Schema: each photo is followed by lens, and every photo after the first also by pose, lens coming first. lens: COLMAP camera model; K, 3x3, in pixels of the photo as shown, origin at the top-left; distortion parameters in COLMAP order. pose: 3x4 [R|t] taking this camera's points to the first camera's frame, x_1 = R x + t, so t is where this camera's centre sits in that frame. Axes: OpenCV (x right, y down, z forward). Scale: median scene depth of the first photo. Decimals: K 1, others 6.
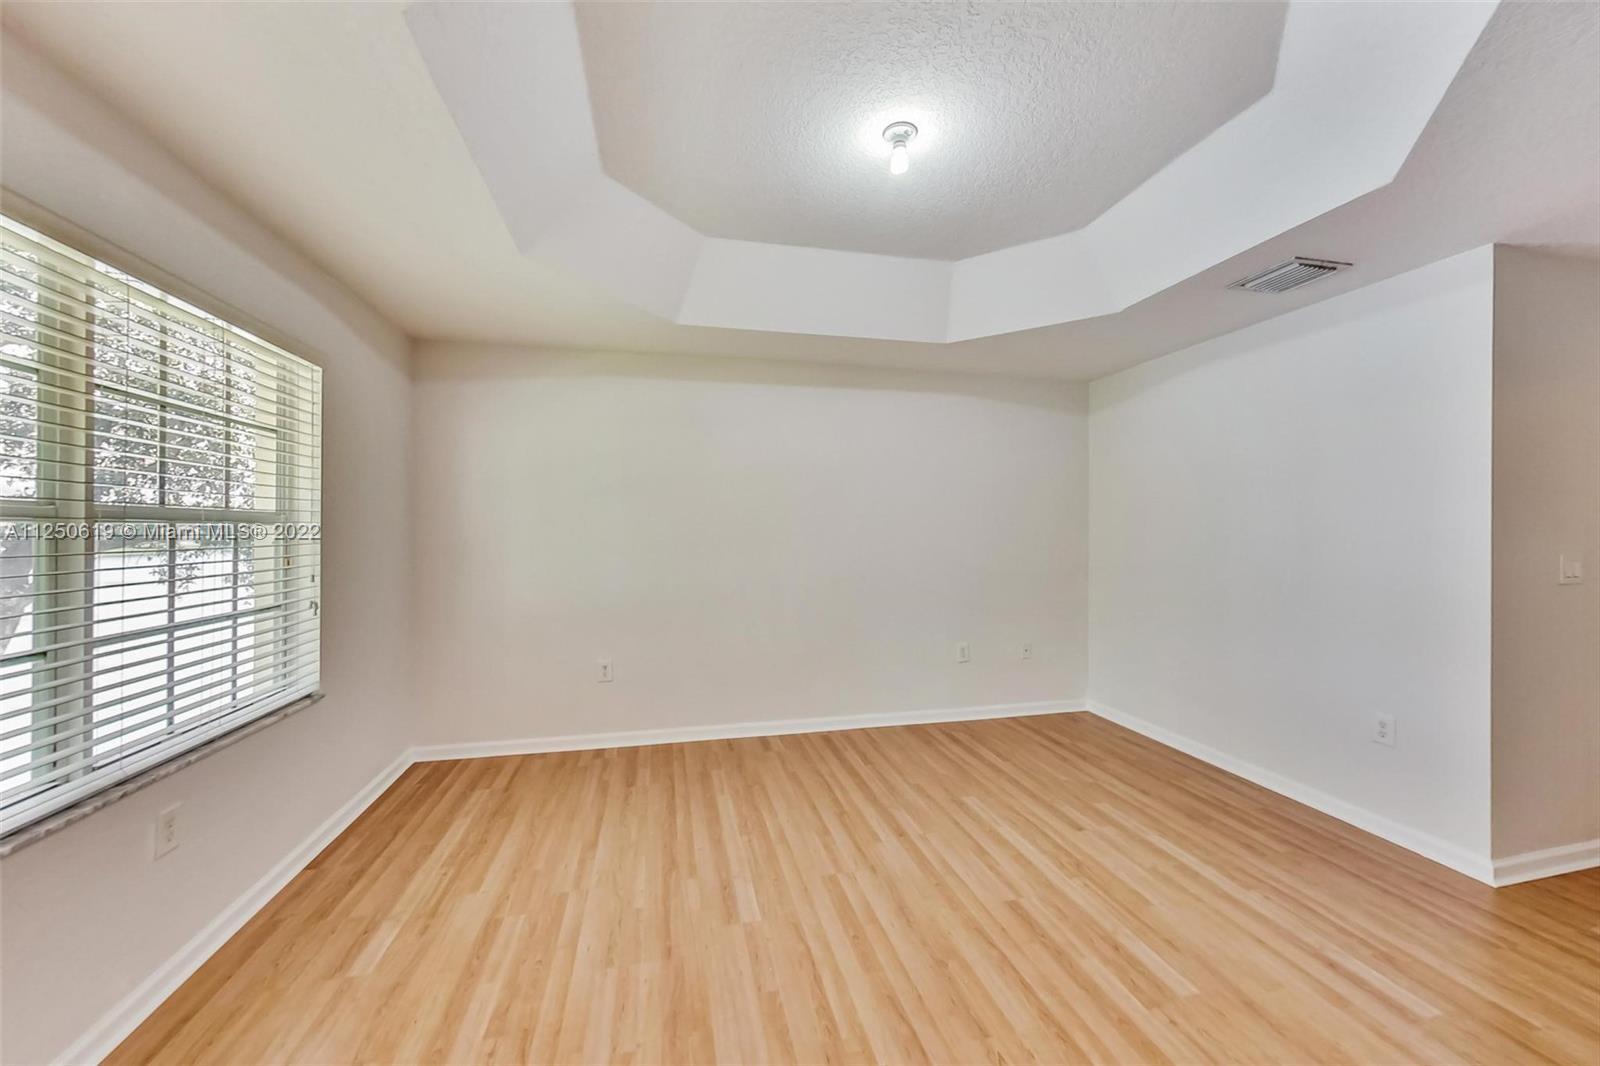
lens RADIAL K [[602.1, 0, 810.1], [0, 602.1, 532.7], [0, 0, 1]] dist [-0.001196, -0.000122]
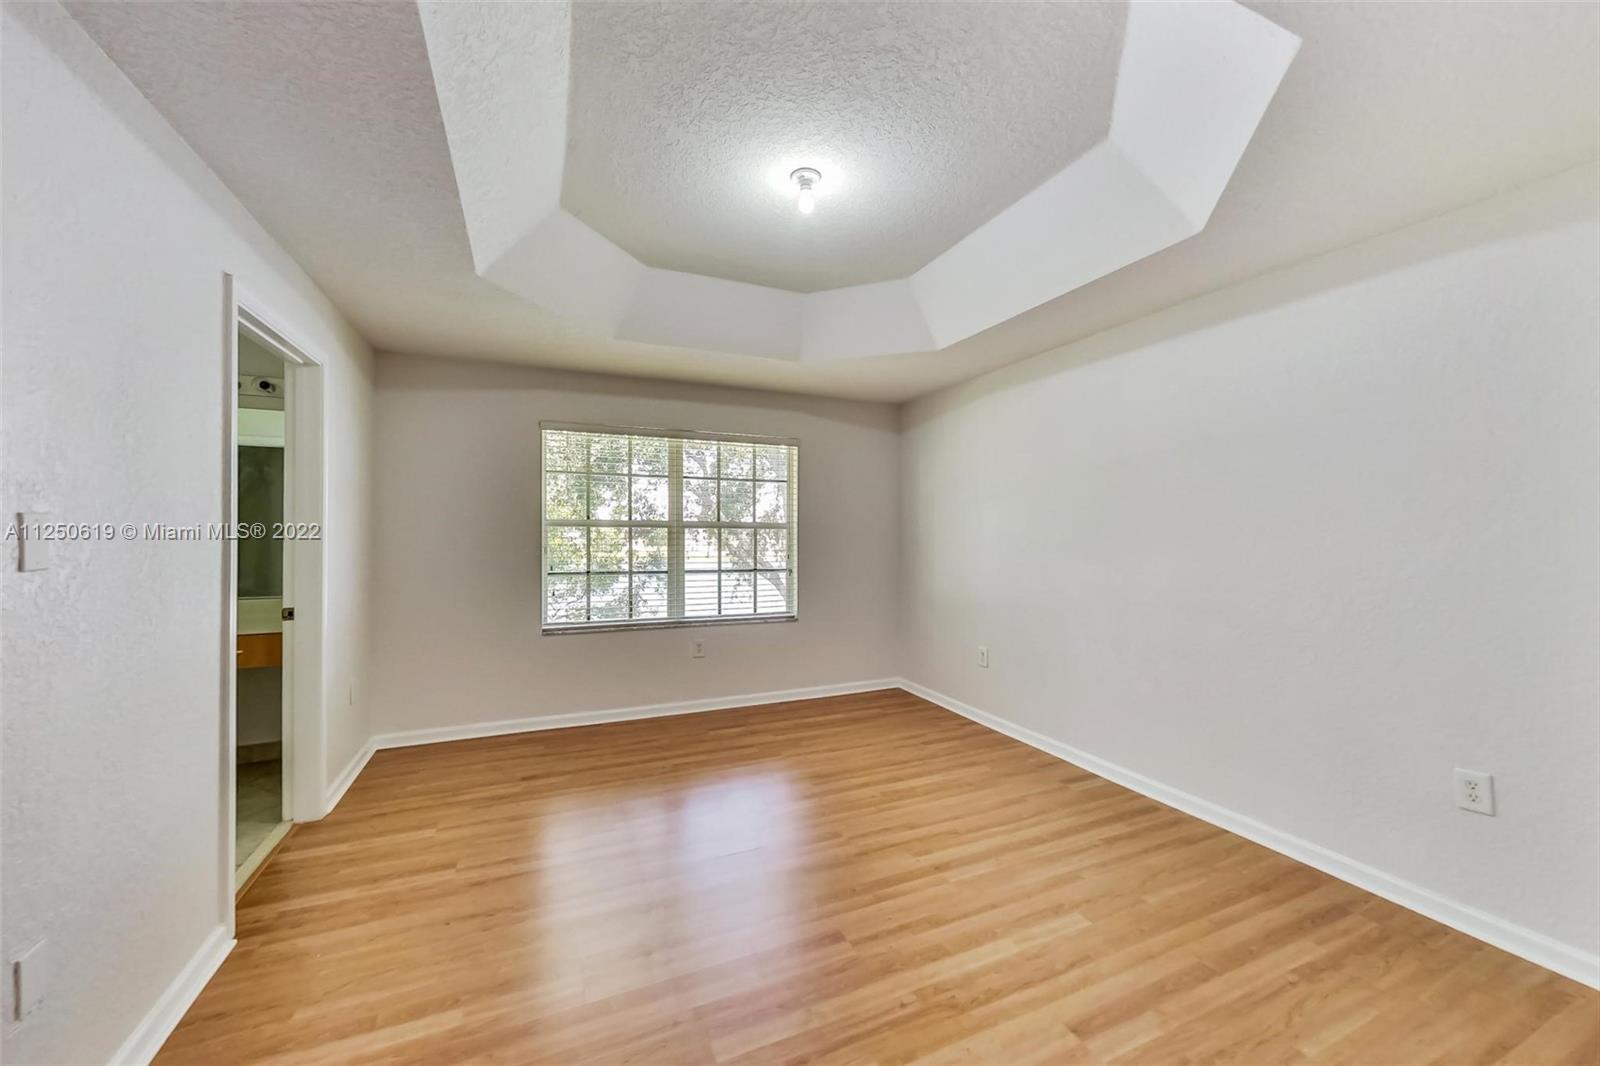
lens RADIAL K [[602.1, 0, 795.4], [0, 602.1, 533.4], [0, 0, 1]] dist [-0.001196, -0.000122]
pose [[0.172866, 0.000828, -0.984945, 0.979165], [-0.010063, 0.999949, -0.000925, 0.003135], [0.984894, 0.010071, 0.172866, 0.614544]]
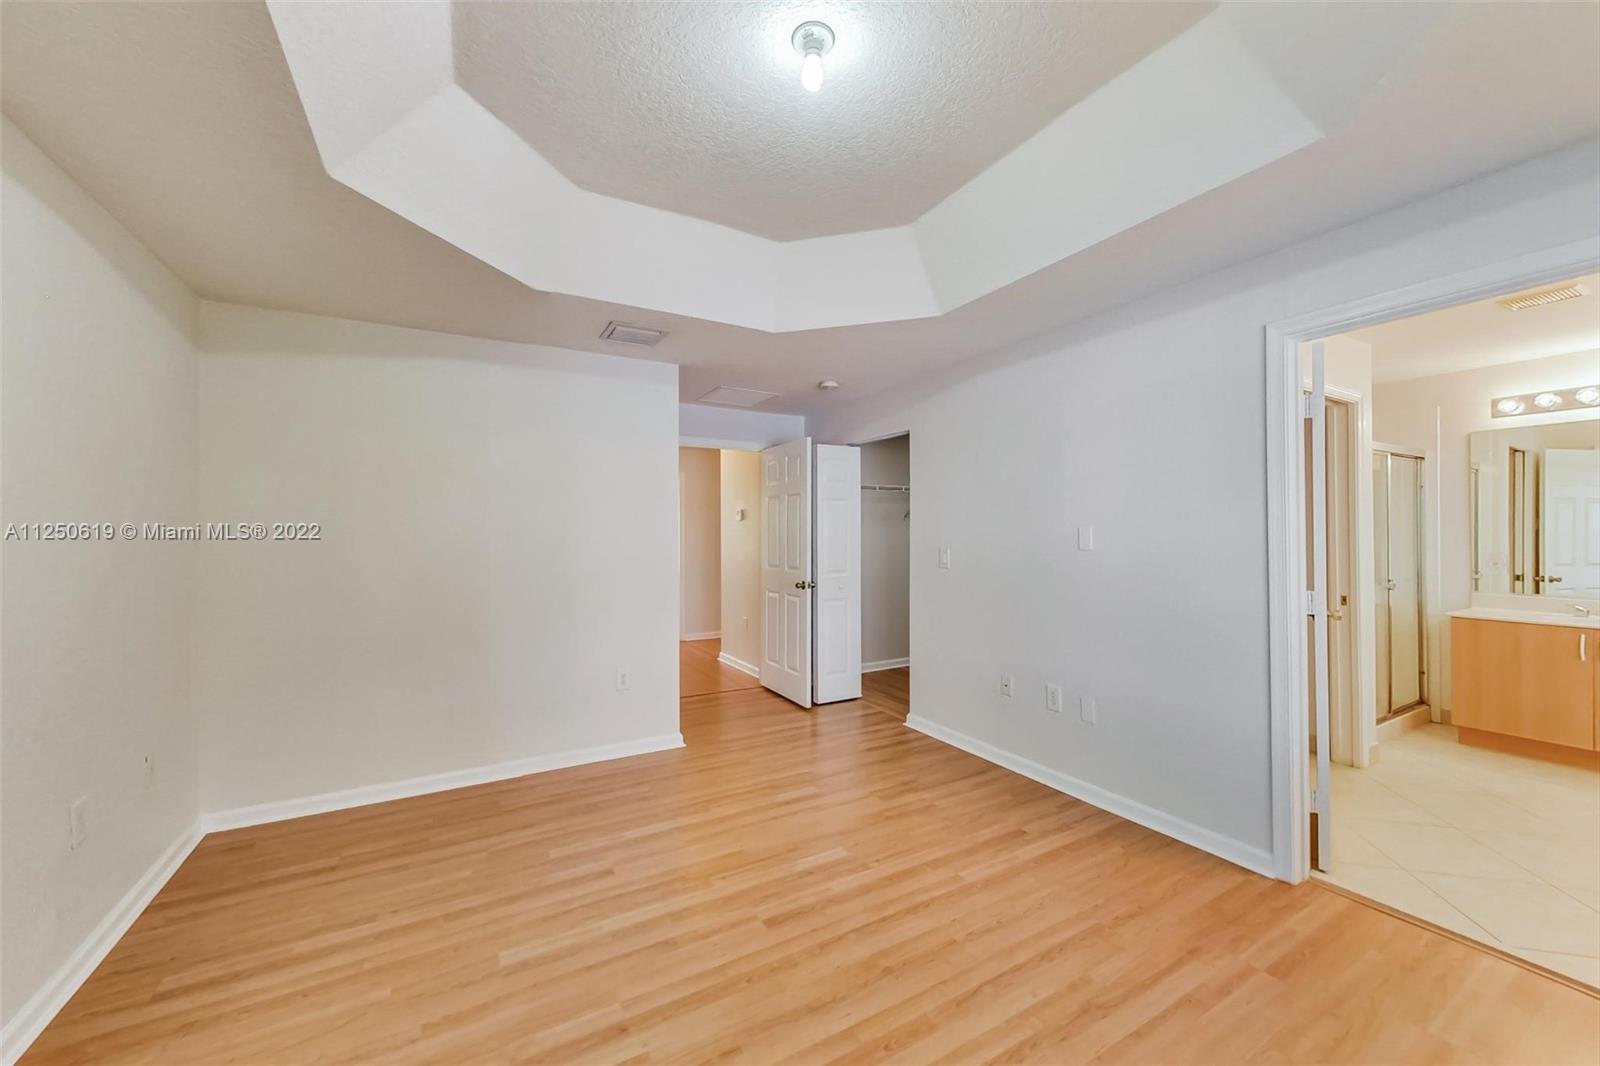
lens RADIAL K [[602.1, 0, 791.0], [0, 602.1, 528.6], [0, 0, 1]] dist [-0.001196, -0.000122]
pose [[-0.272552, 0.012696, 0.962057, -0.481334], [0.011939, 0.999881, -0.009813, -0.002210], [-0.962067, 0.008811, -0.272671, 0.974496]]
